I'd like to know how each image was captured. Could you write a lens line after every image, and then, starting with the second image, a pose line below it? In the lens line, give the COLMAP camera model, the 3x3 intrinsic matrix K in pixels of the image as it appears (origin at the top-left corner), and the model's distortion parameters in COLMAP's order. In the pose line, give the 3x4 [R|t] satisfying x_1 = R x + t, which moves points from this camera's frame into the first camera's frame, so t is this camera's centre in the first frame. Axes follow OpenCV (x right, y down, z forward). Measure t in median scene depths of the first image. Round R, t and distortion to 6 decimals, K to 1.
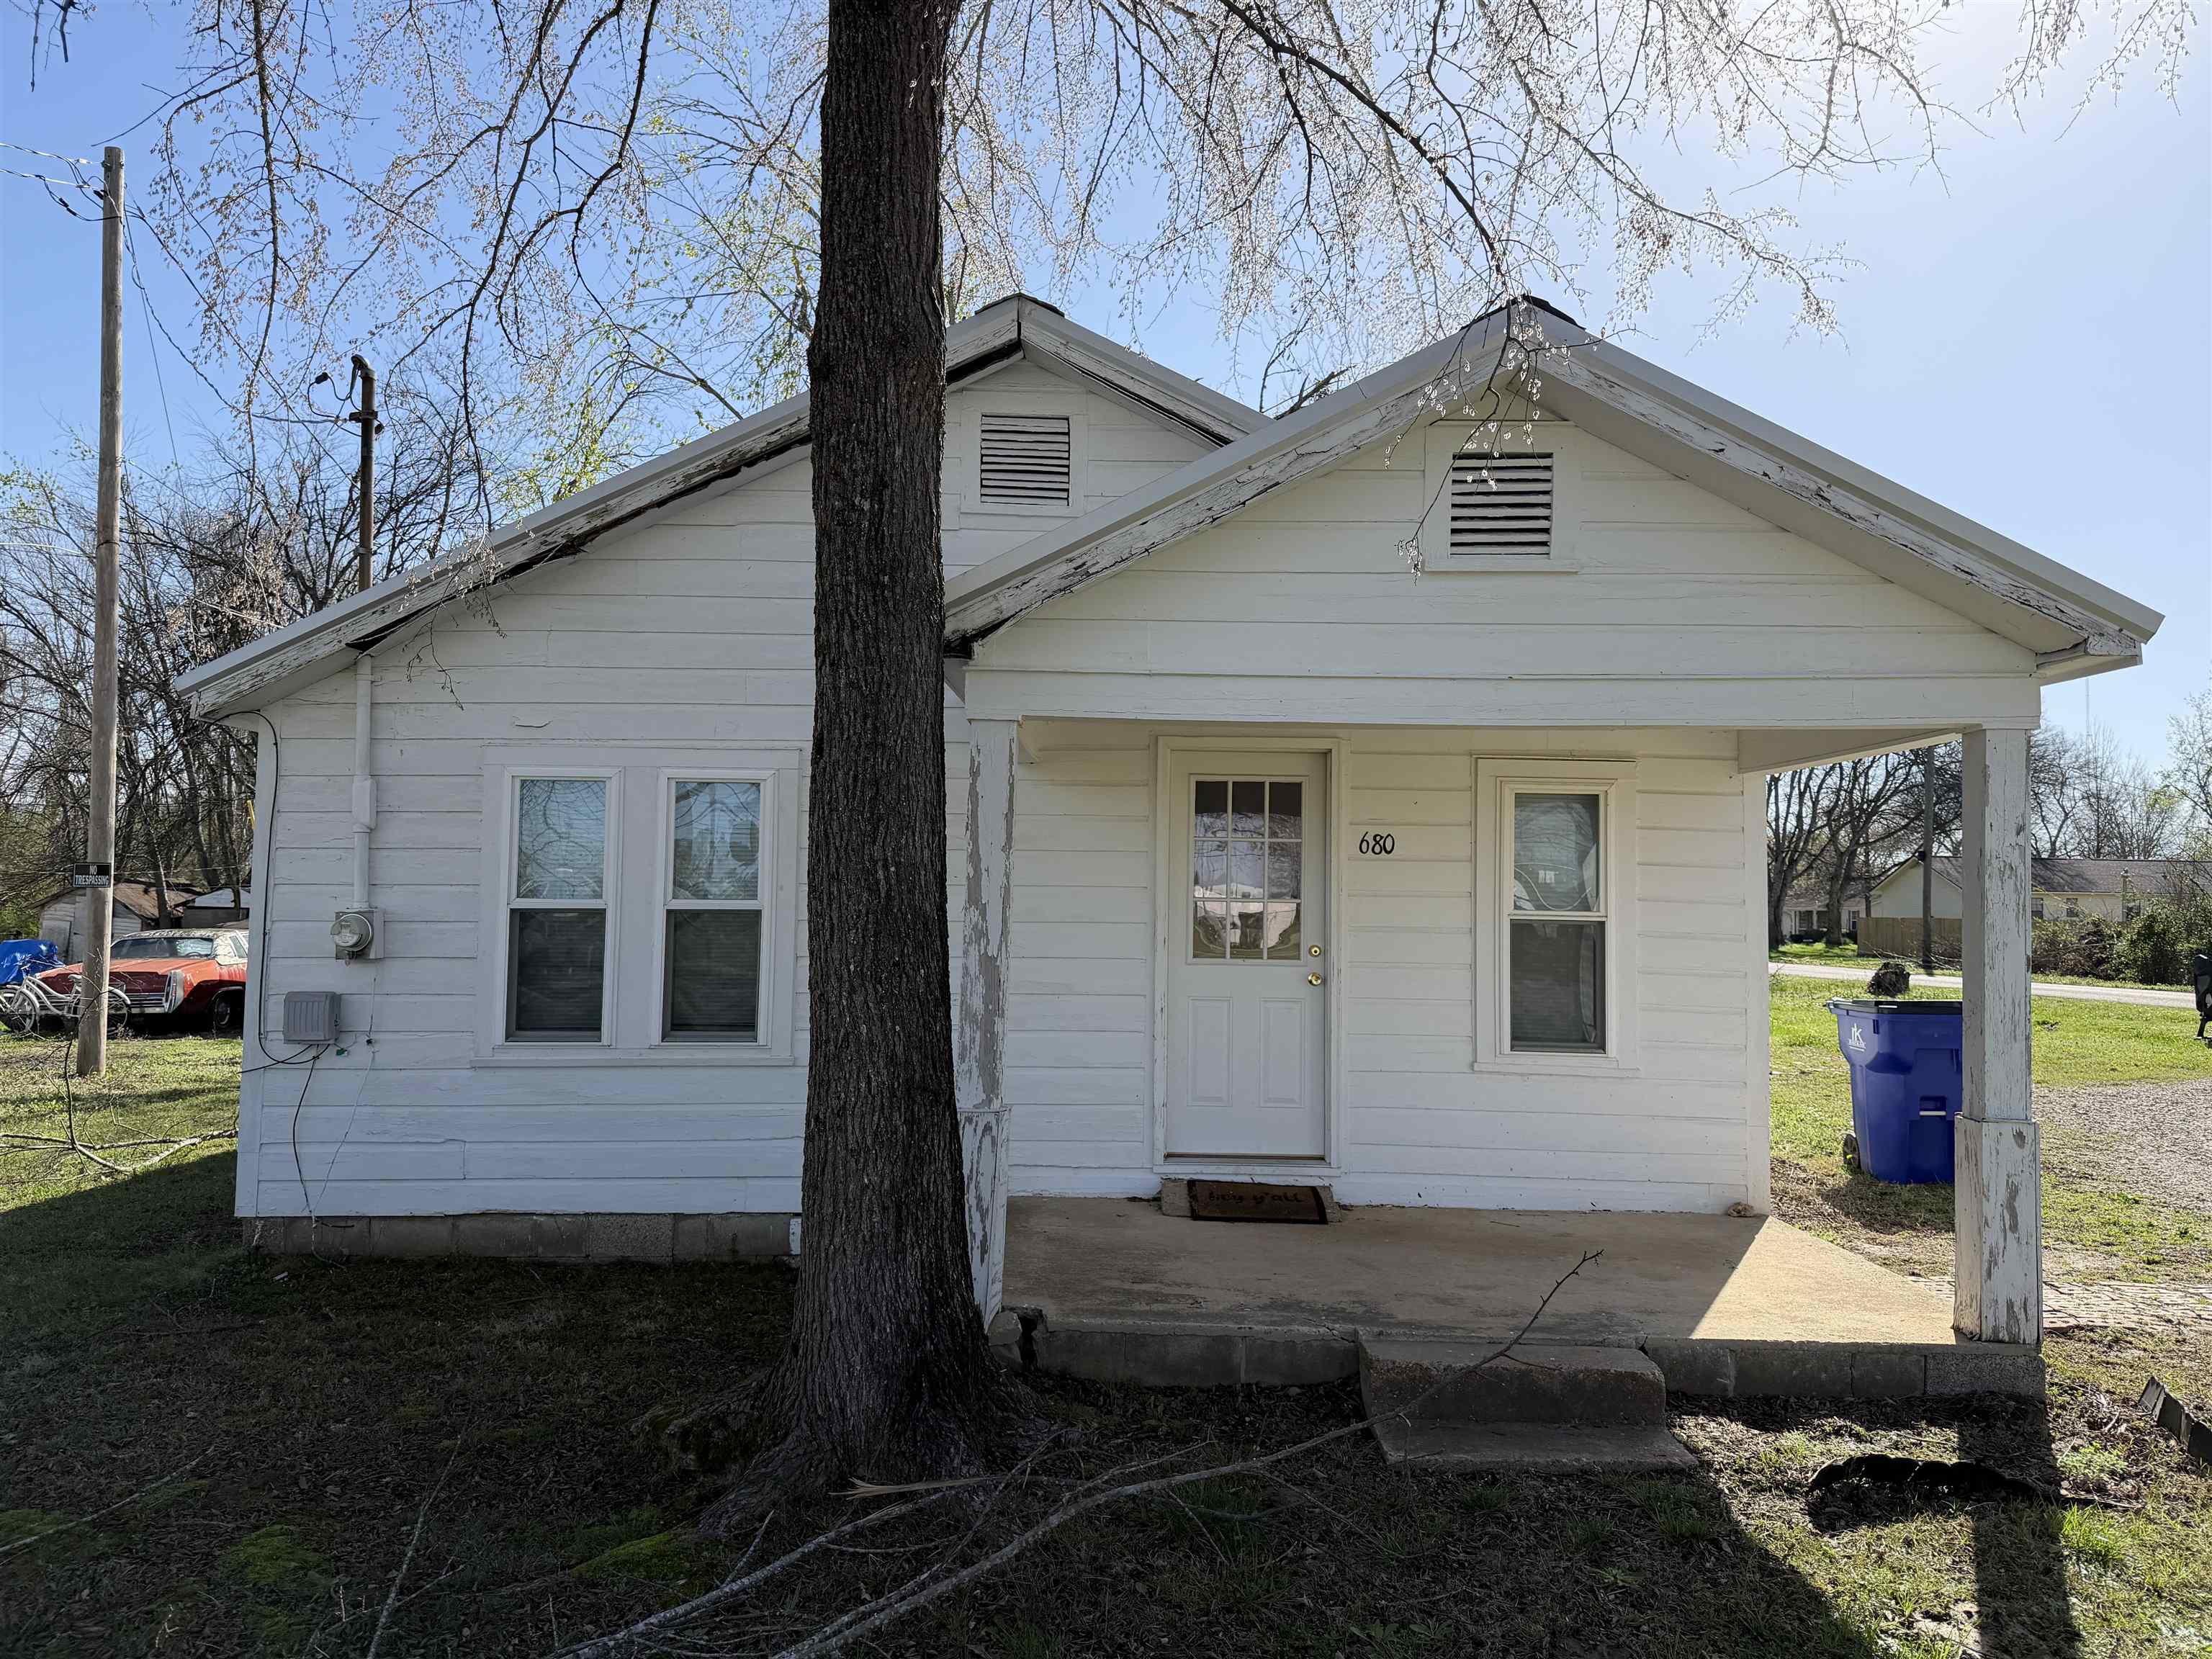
lens RADIAL K [[1522.2, 0, 1115.0], [0, 1522.2, 839.4], [0, 0, 1]] dist [0.045239, -0.043629]
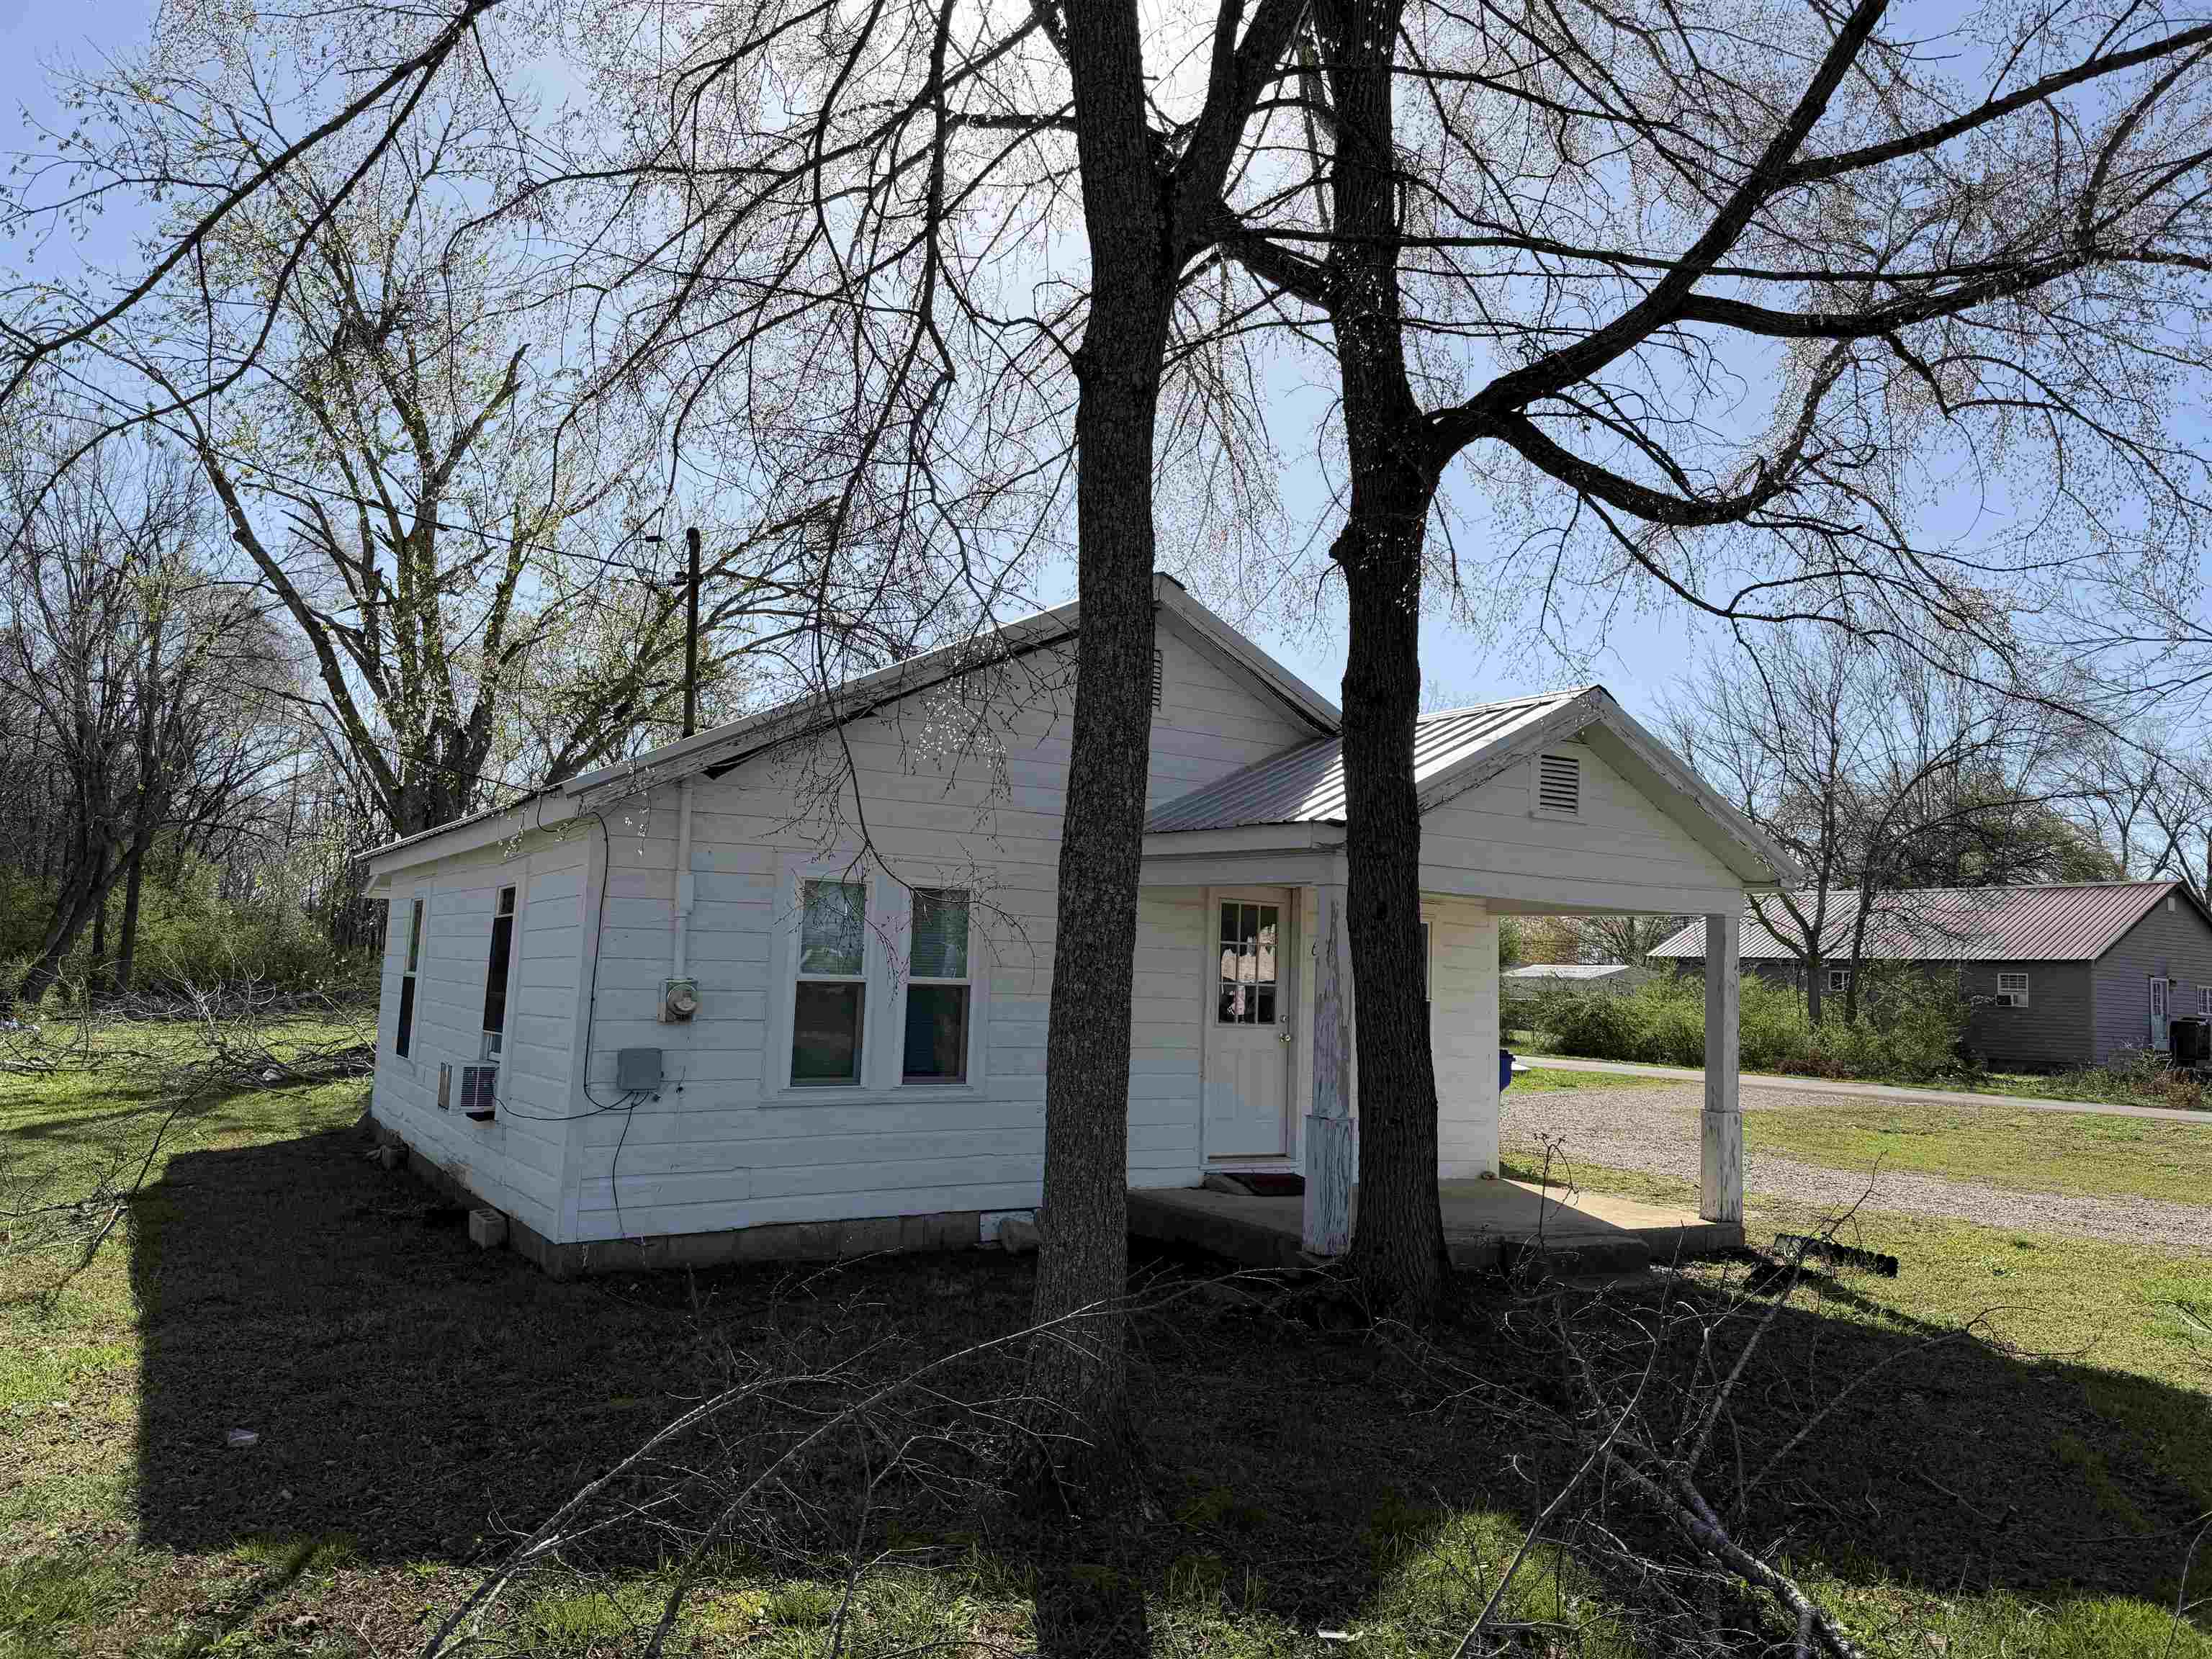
lens RADIAL K [[1522.2, 0, 1106.0], [0, 1522.2, 838.4], [0, 0, 1]] dist [0.045239, -0.043629]
pose [[0.843747, 0.067414, 0.532491, -0.858839], [-0.050279, 0.997646, -0.046633, -0.026824], [-0.534381, 0.012574, 0.845150, -0.204485]]
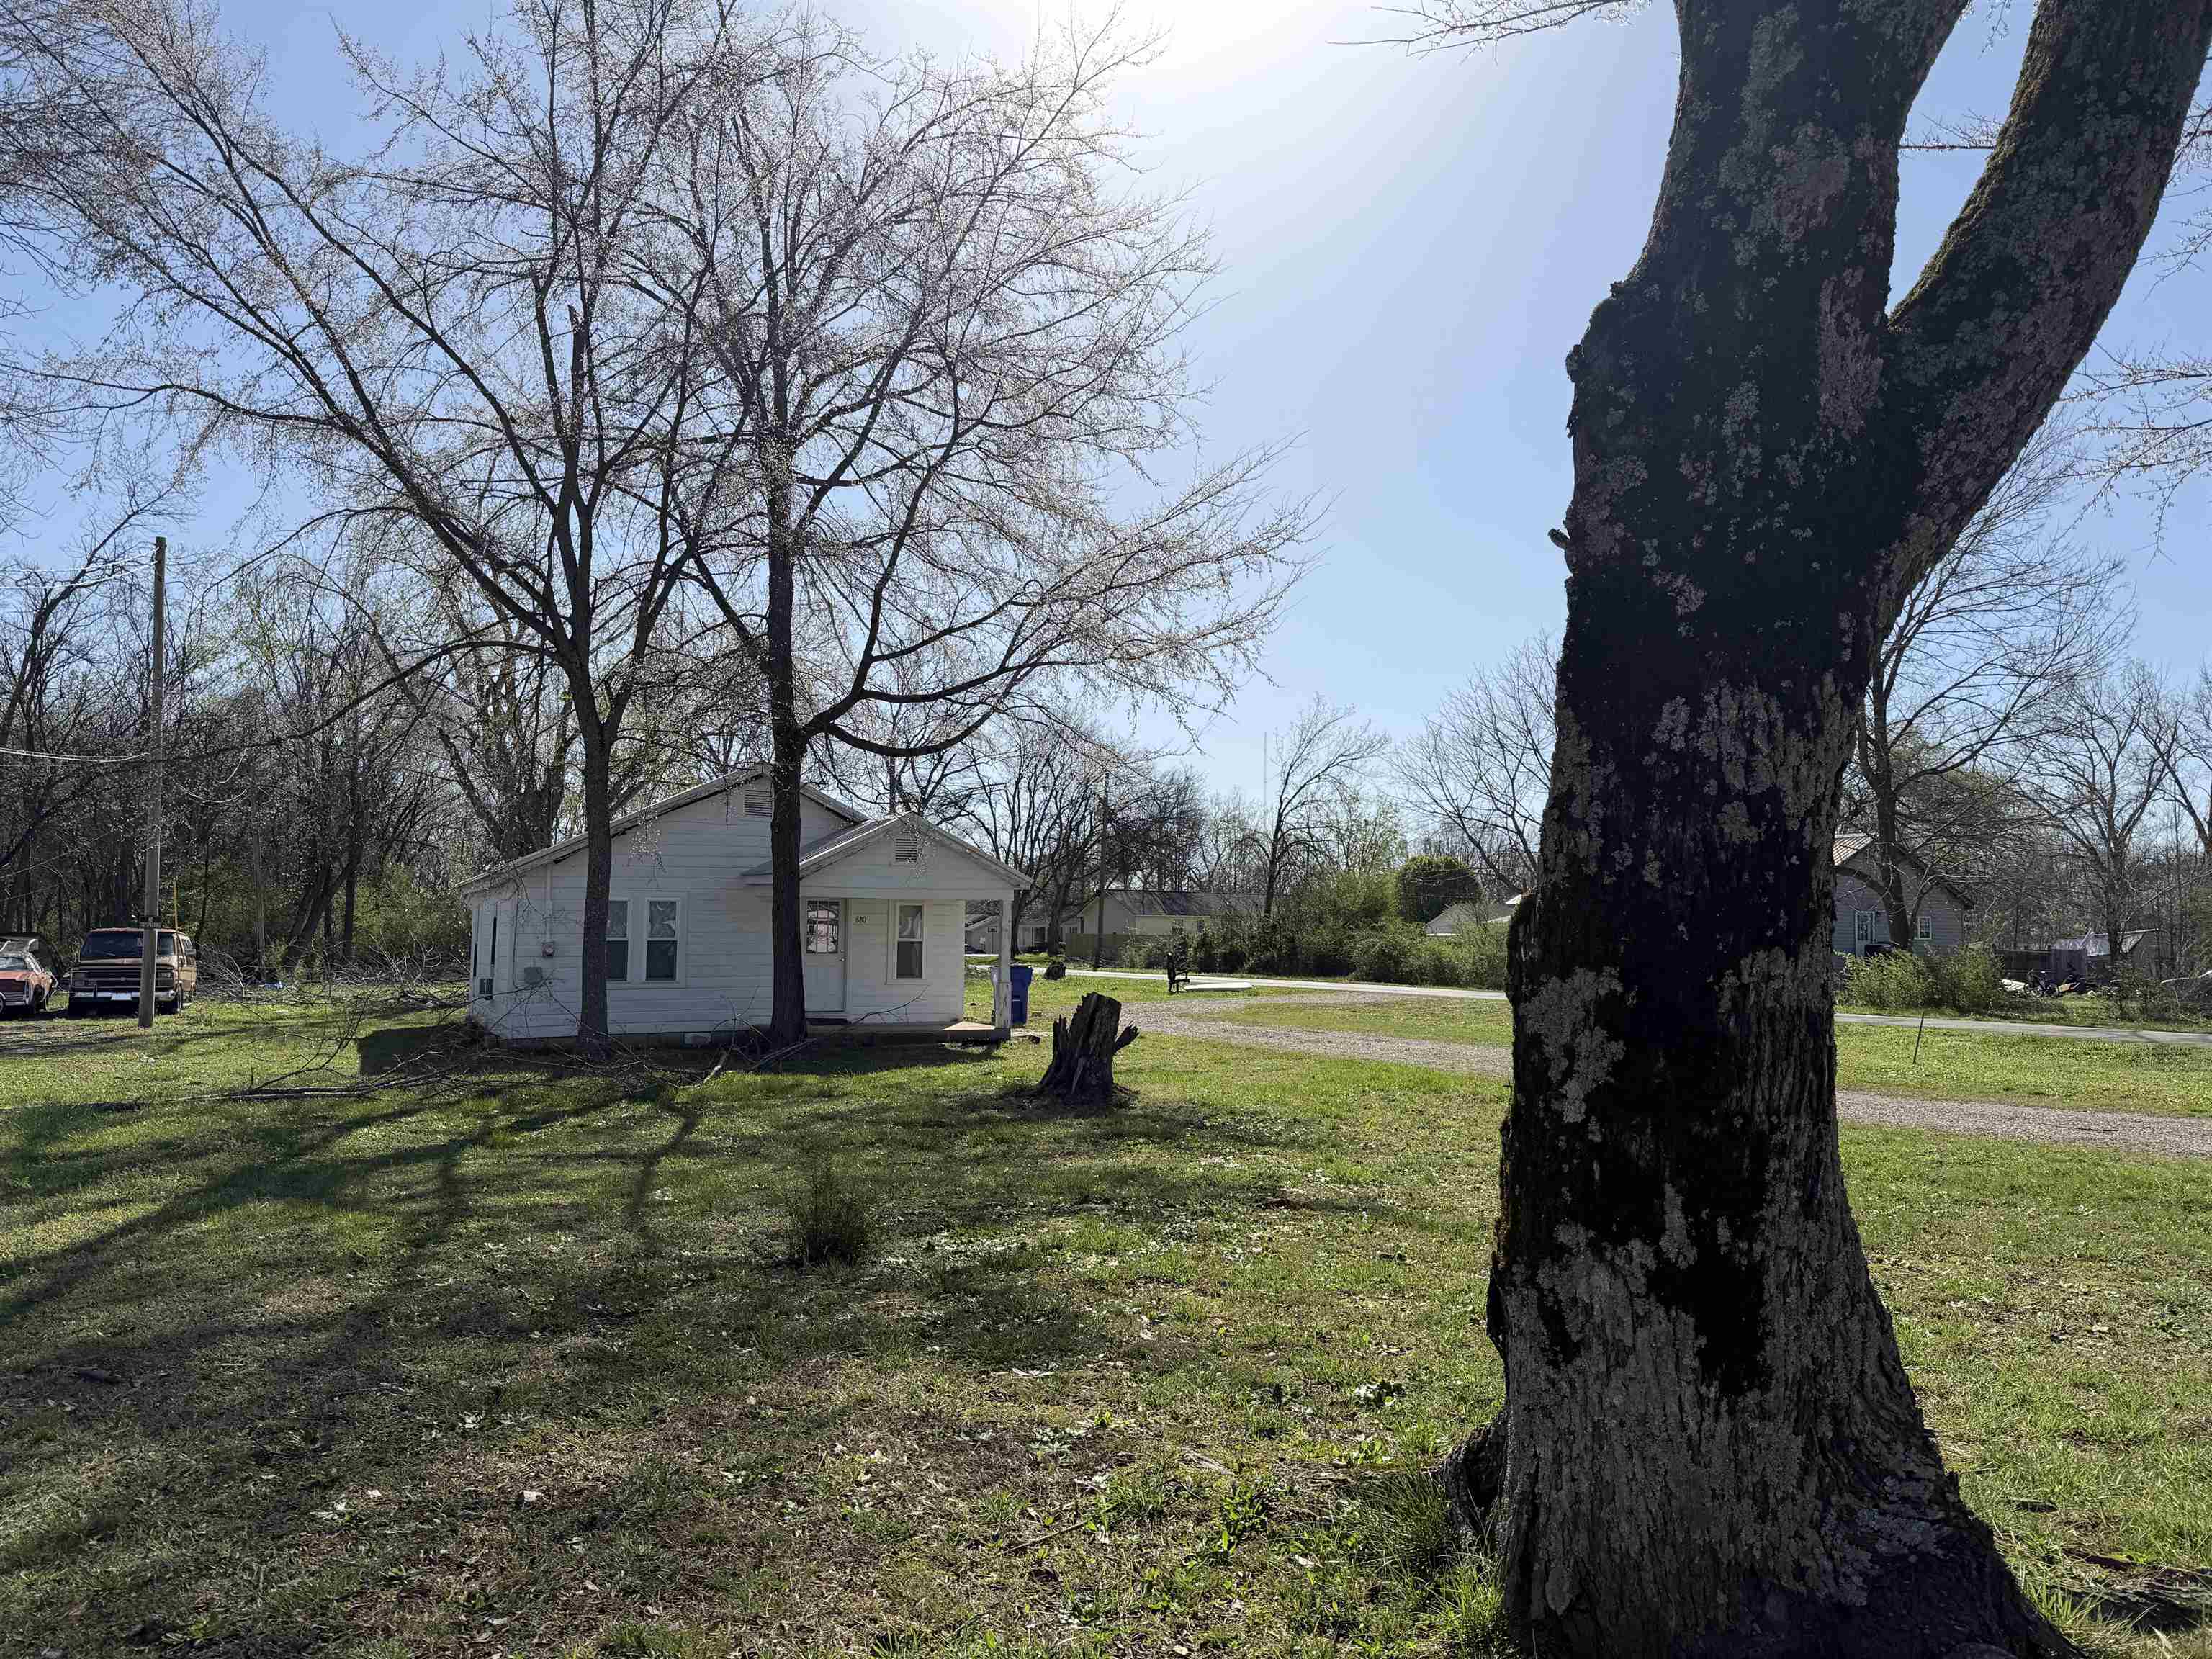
lens RADIAL K [[1522.2, 0, 1126.4], [0, 1522.2, 834.6], [0, 0, 1]] dist [0.045239, -0.043629]
pose [[0.891874, 0.023653, 0.451665, -0.864090], [-0.017297, 0.999685, -0.018197, -0.139419], [-0.451953, 0.008417, 0.892002, -2.386951]]
